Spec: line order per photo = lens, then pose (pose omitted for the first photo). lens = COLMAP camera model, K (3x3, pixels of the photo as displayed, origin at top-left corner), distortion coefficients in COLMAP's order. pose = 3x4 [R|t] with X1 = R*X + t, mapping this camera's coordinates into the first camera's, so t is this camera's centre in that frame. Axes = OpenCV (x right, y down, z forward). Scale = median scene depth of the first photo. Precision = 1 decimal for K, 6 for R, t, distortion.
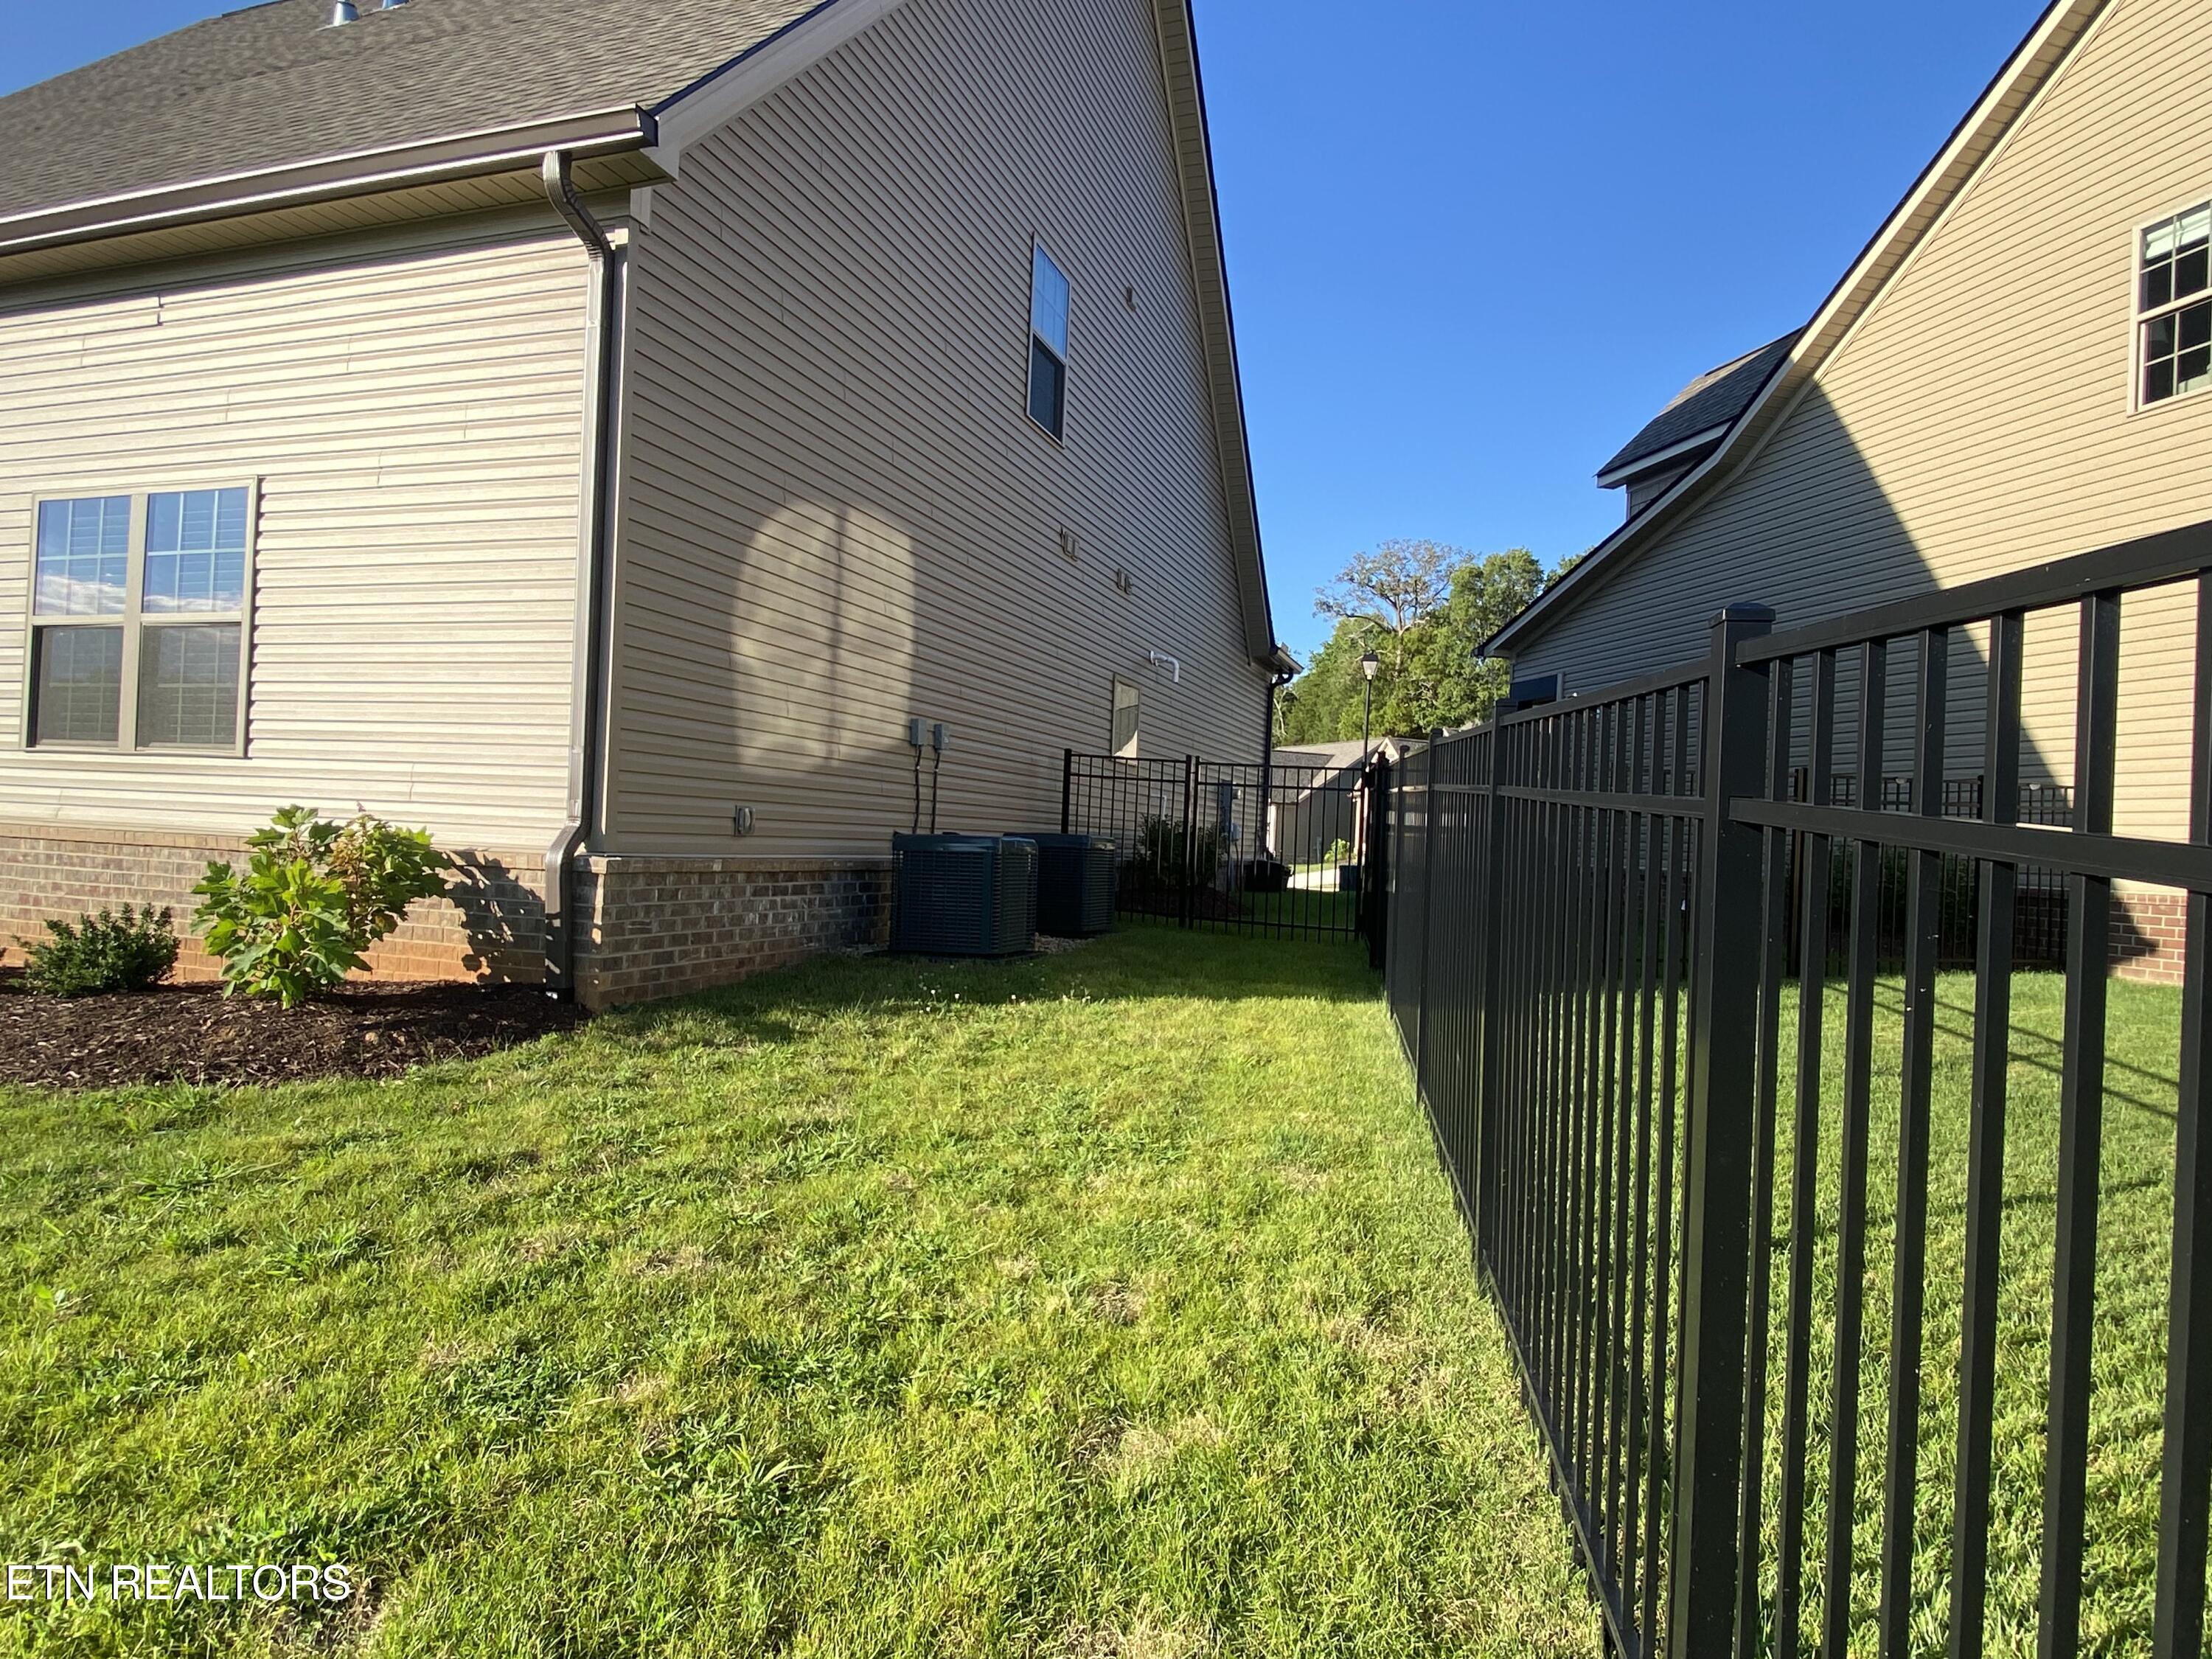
lens RADIAL K [[1273.8, 0, 1110.4], [0, 1273.8, 841.4], [0, 0, 1]] dist [0.056126, -0.051367]
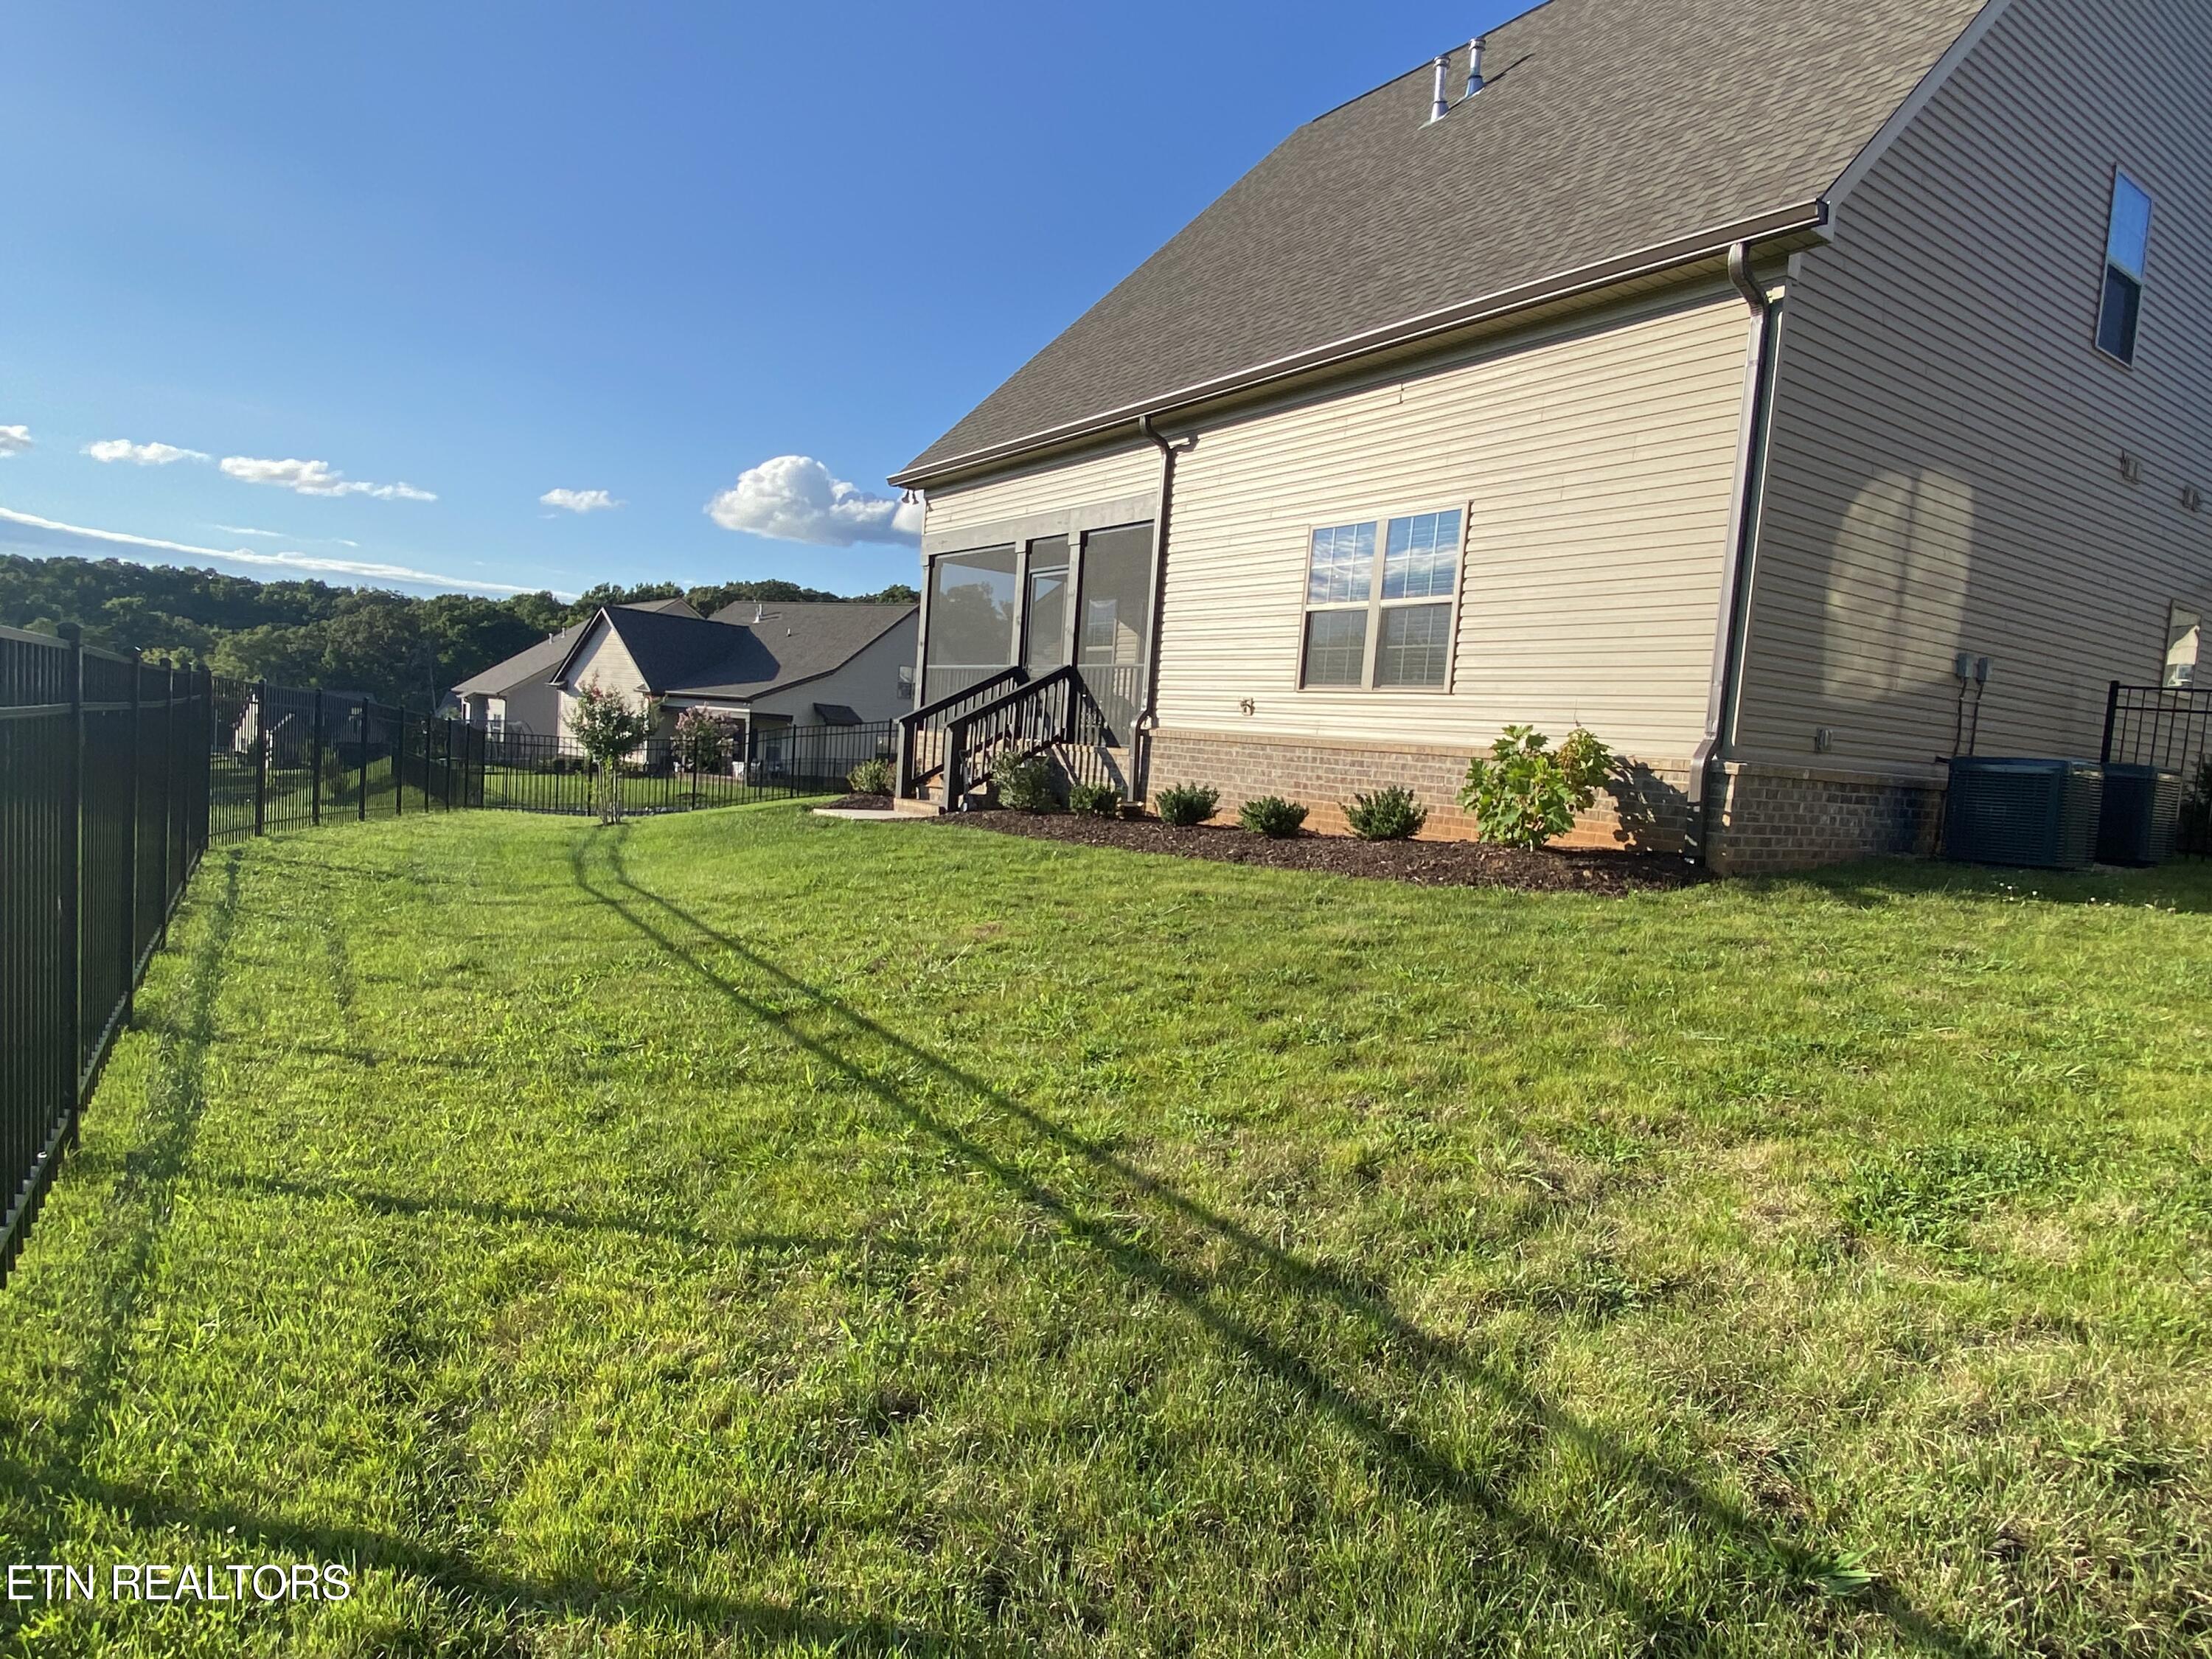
lens RADIAL K [[1273.8, 0, 1110.4], [0, 1273.8, 841.4], [0, 0, 1]] dist [0.056126, -0.051367]
pose [[0.804060, 0.061355, -0.591373, -0.097619], [-0.035466, 0.997839, 0.055306, 0.036871], [0.593489, -0.023496, 0.804499, -0.417274]]
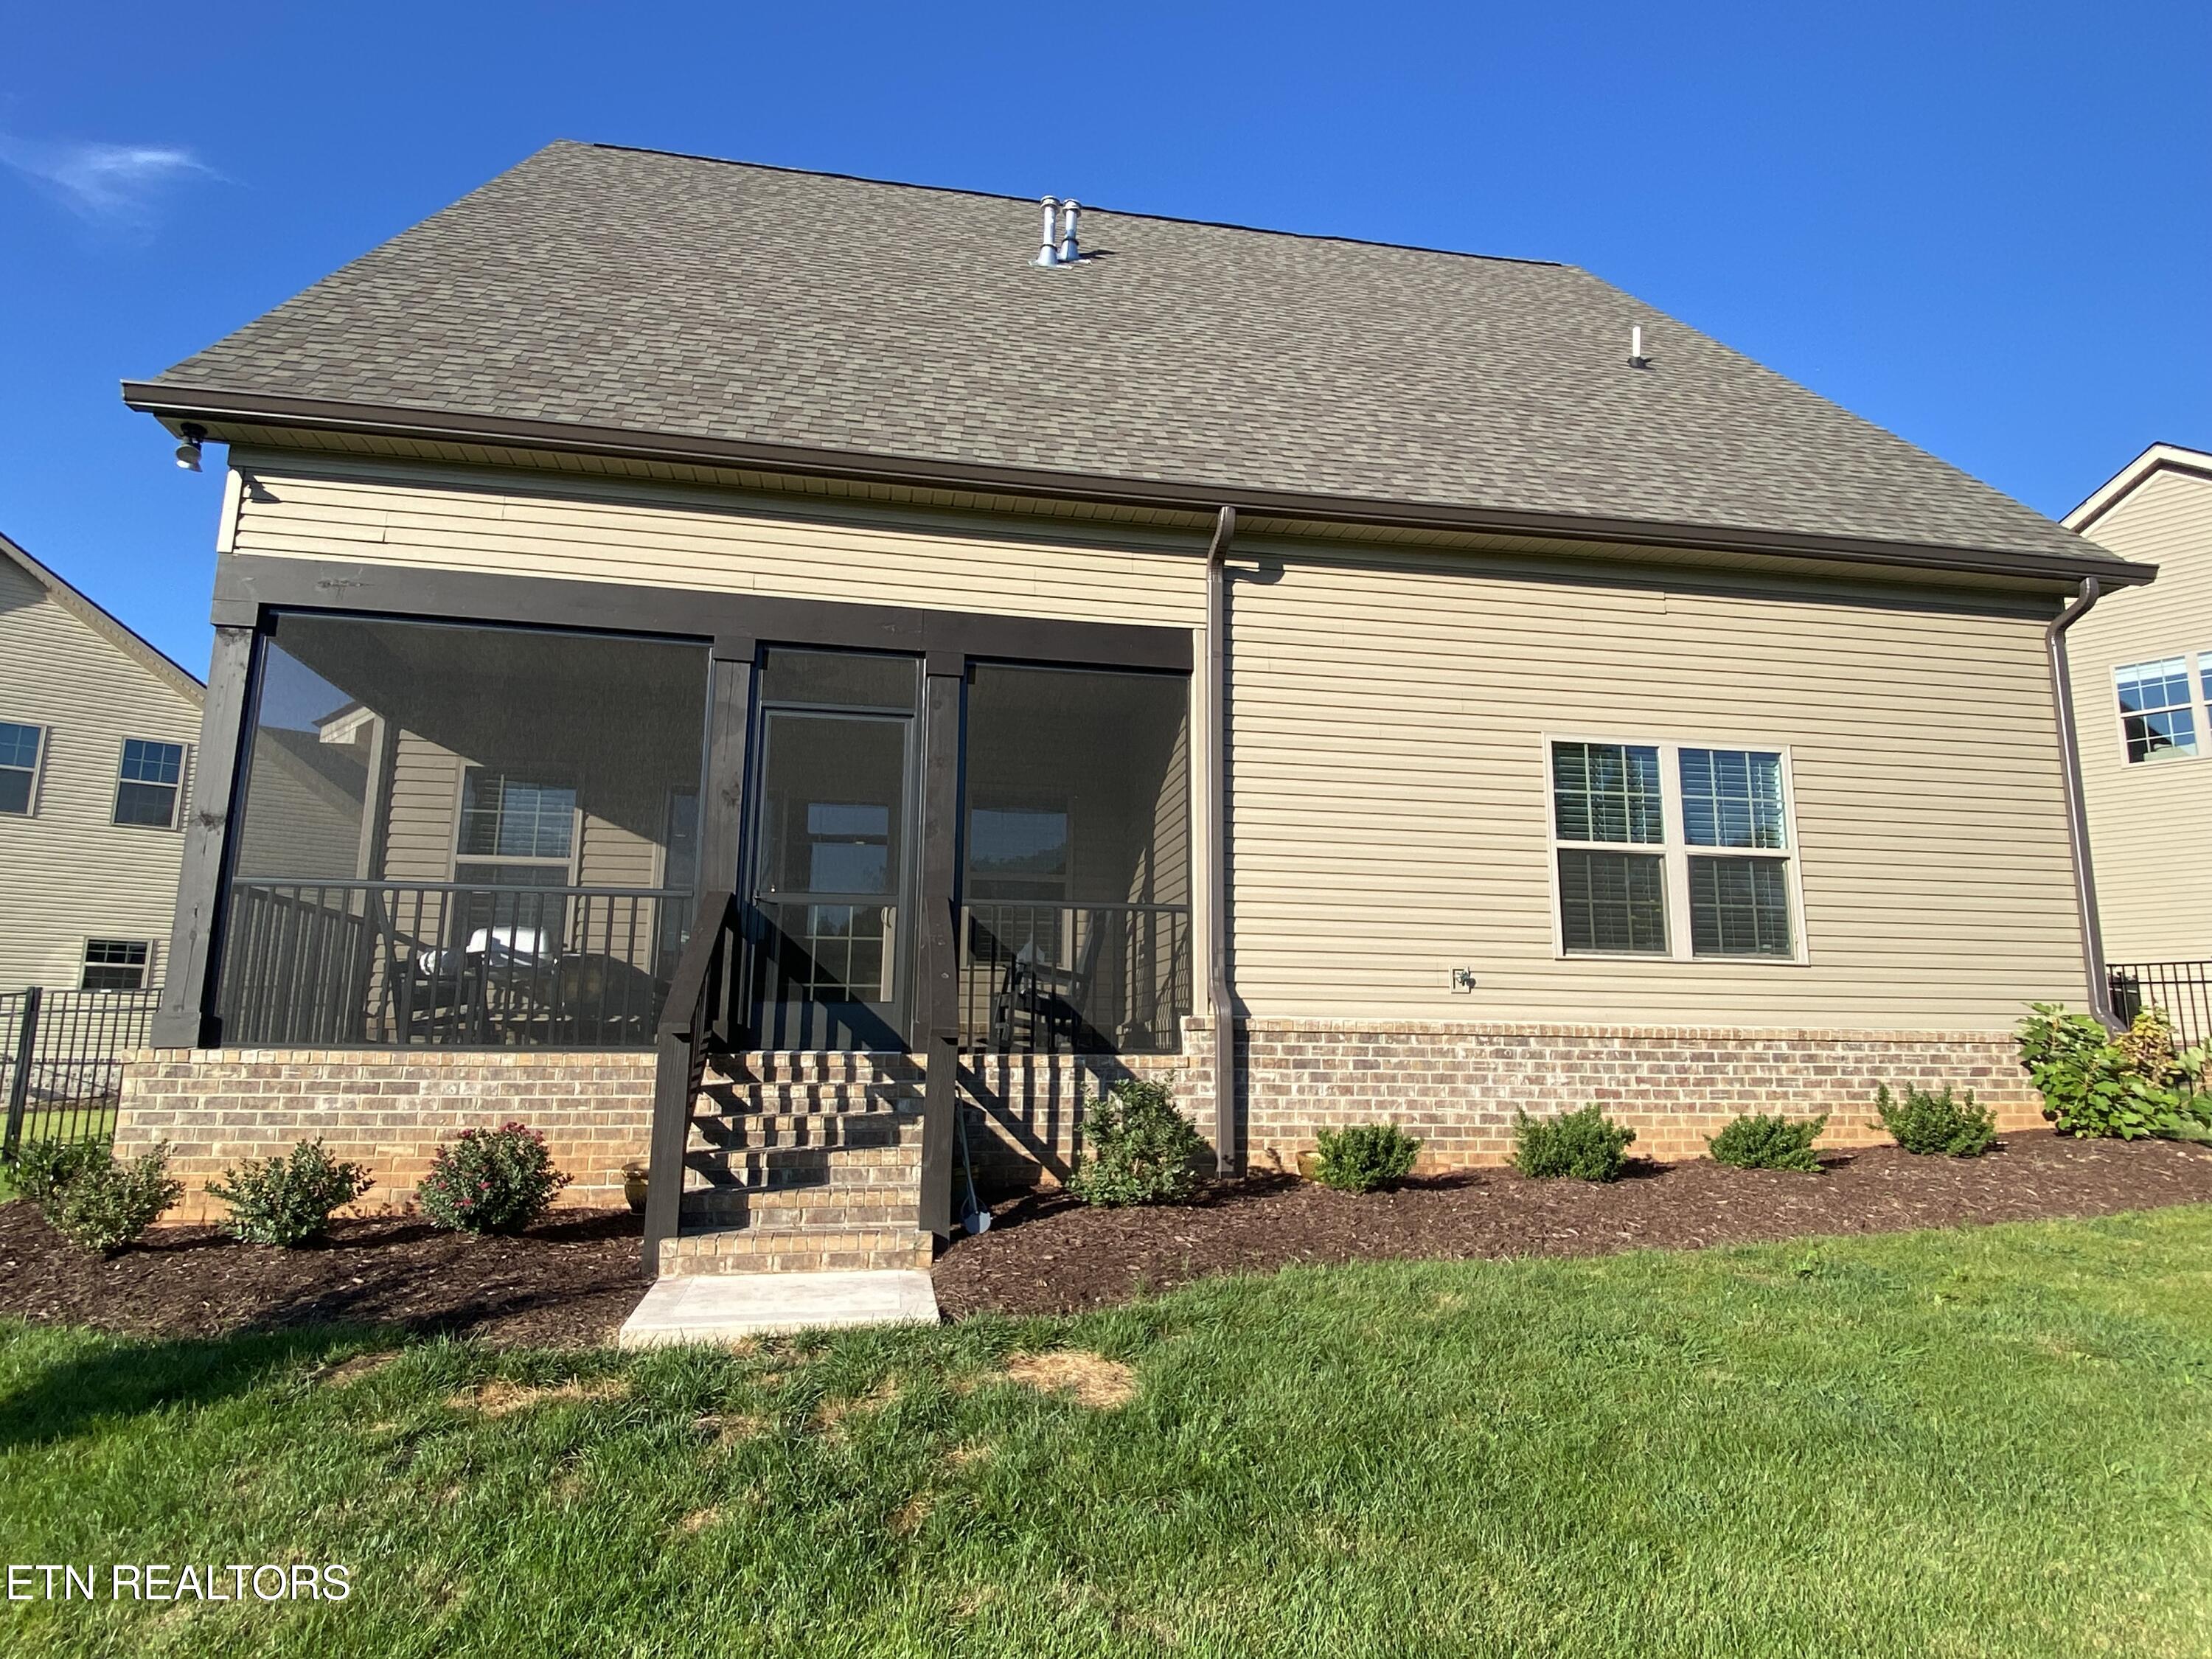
lens RADIAL K [[1273.8, 0, 1110.4], [0, 1273.8, 841.4], [0, 0, 1]] dist [0.056126, -0.051367]
pose [[0.871281, 0.045492, 0.488671, -1.831267], [0.029652, 0.988996, -0.144937, -0.022744], [-0.489887, 0.140771, 0.860345, 0.238180]]
